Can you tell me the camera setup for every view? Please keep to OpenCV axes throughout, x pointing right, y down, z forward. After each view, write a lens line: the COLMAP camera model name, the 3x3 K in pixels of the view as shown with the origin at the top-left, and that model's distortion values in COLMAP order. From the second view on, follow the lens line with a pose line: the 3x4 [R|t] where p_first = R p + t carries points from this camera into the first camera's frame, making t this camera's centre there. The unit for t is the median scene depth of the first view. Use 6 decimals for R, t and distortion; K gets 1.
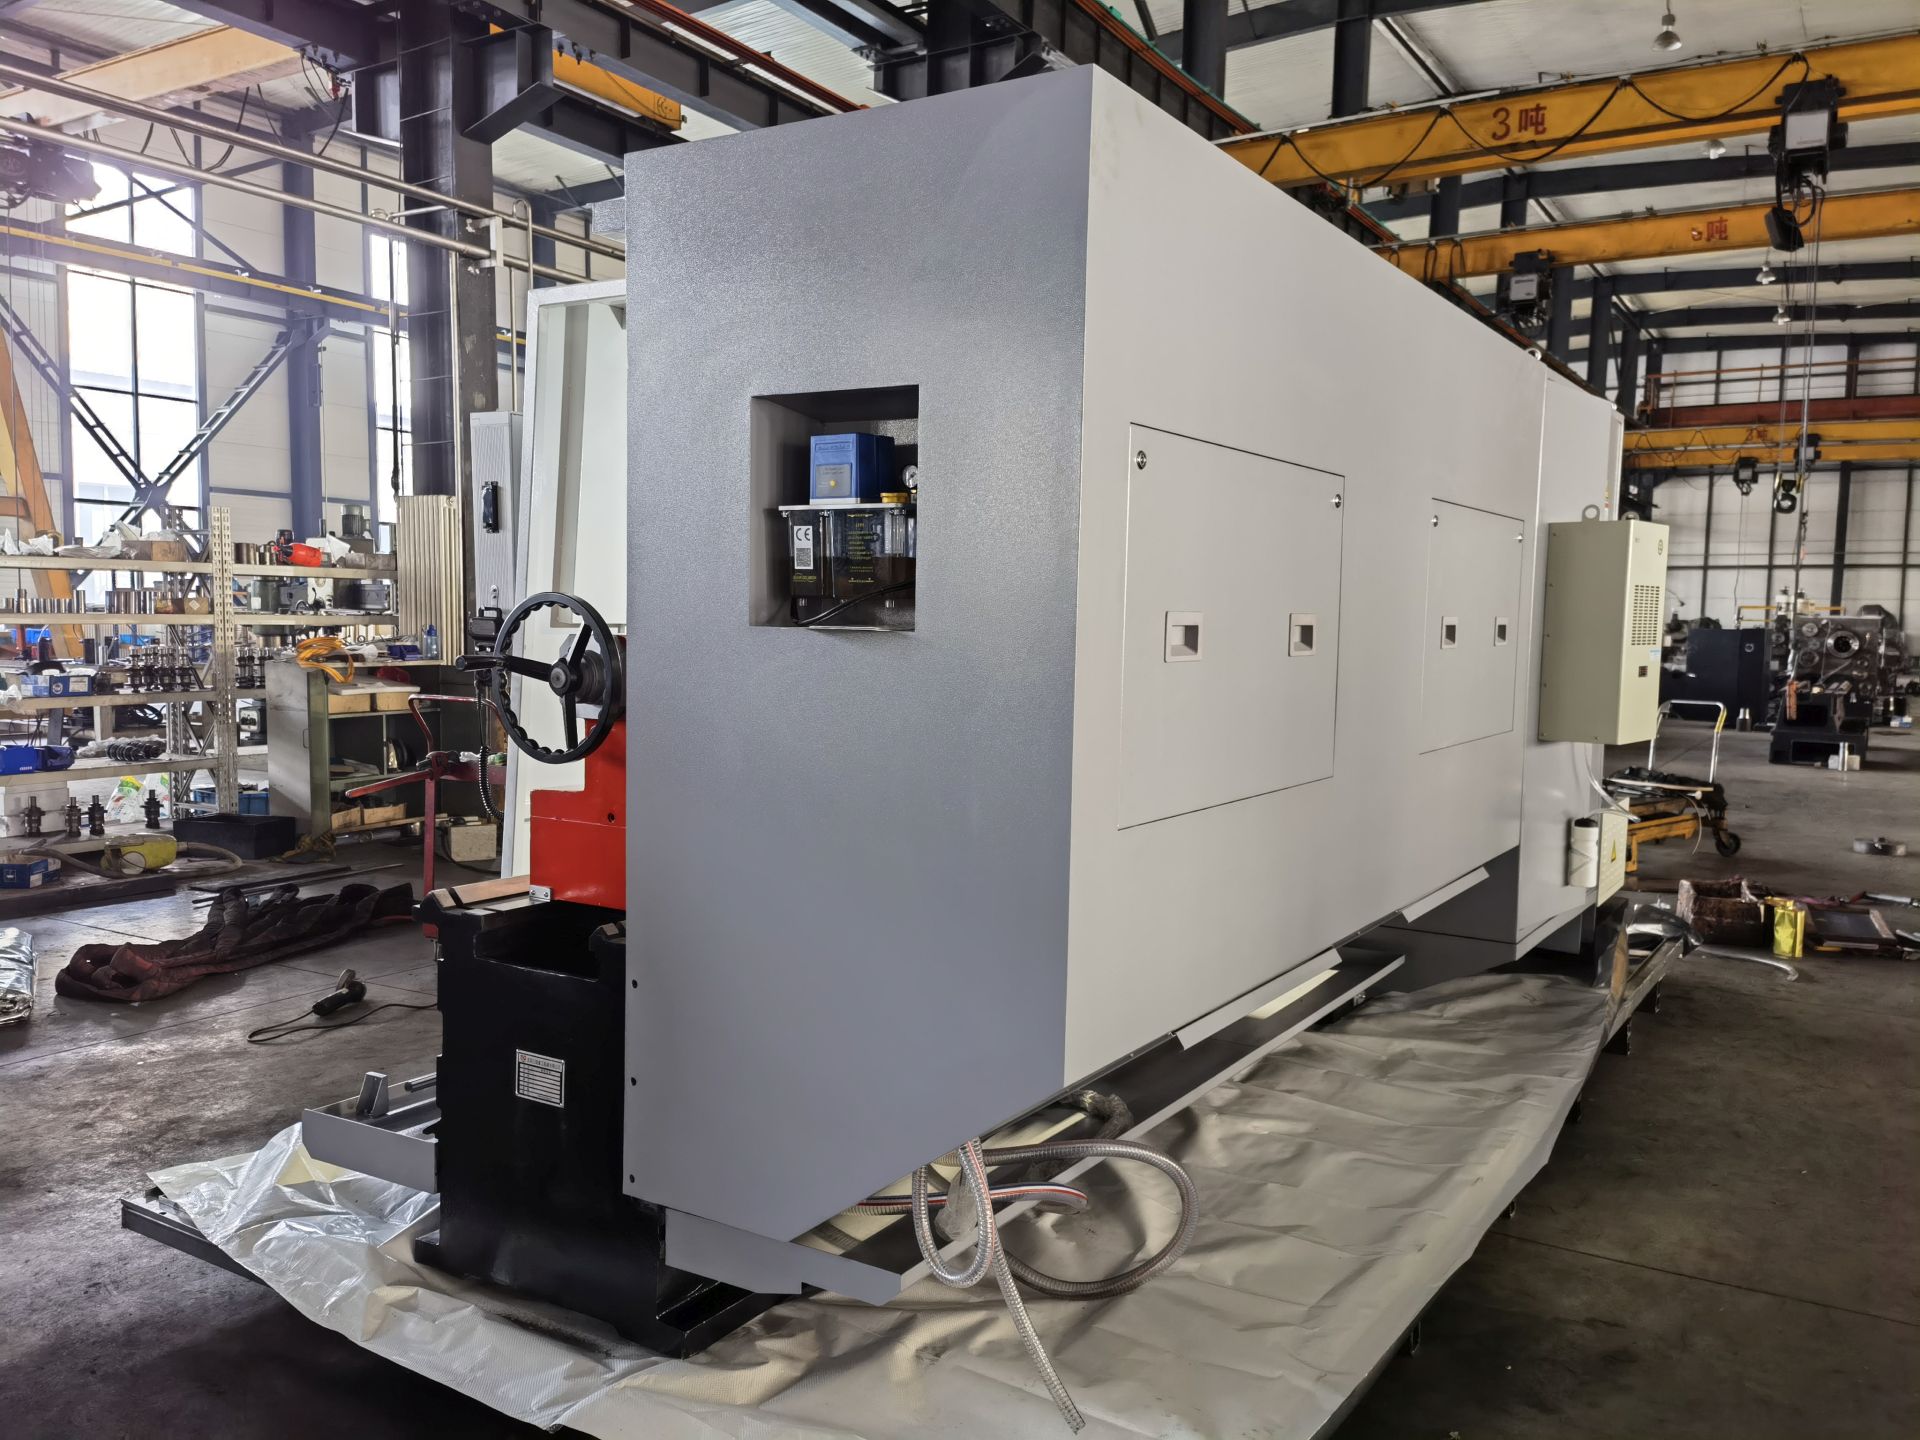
lens RADIAL K [[1499.7, 0, 960.0], [0, 1499.7, 720.0], [0, 0, 1]] dist [0.169462, -0.209036]
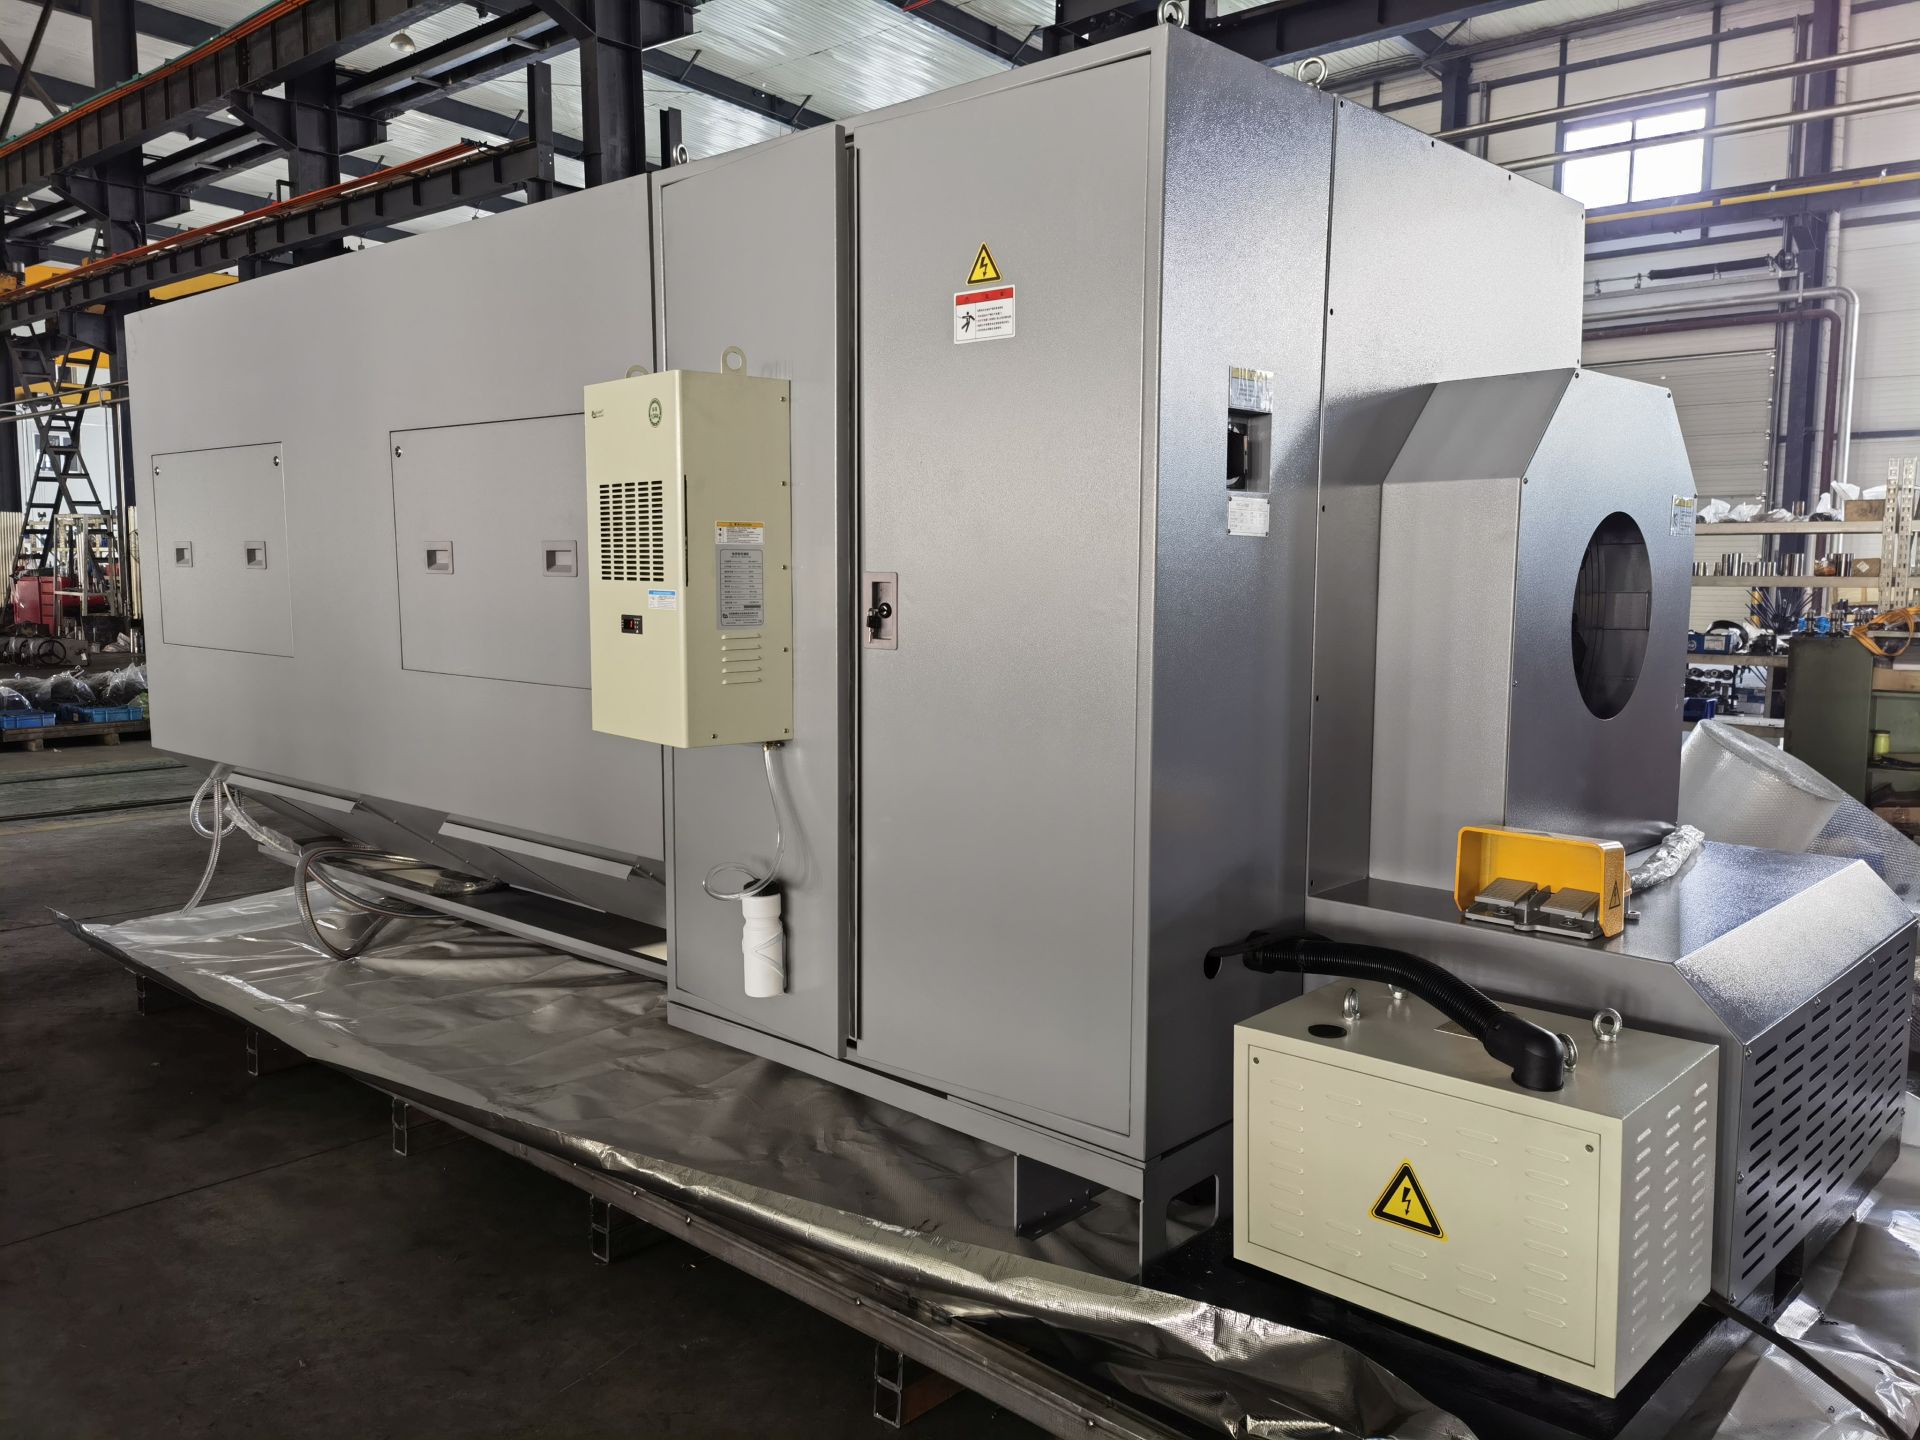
lens RADIAL K [[1499.7, 0, 960.0], [0, 1499.7, 720.0], [0, 0, 1]] dist [0.169462, -0.209036]
pose [[-0.180726, 0.095358, -0.978900, 1.222496], [-0.081240, 0.990440, 0.111481, -0.088634], [0.980173, 0.099673, -0.171251, 1.487049]]
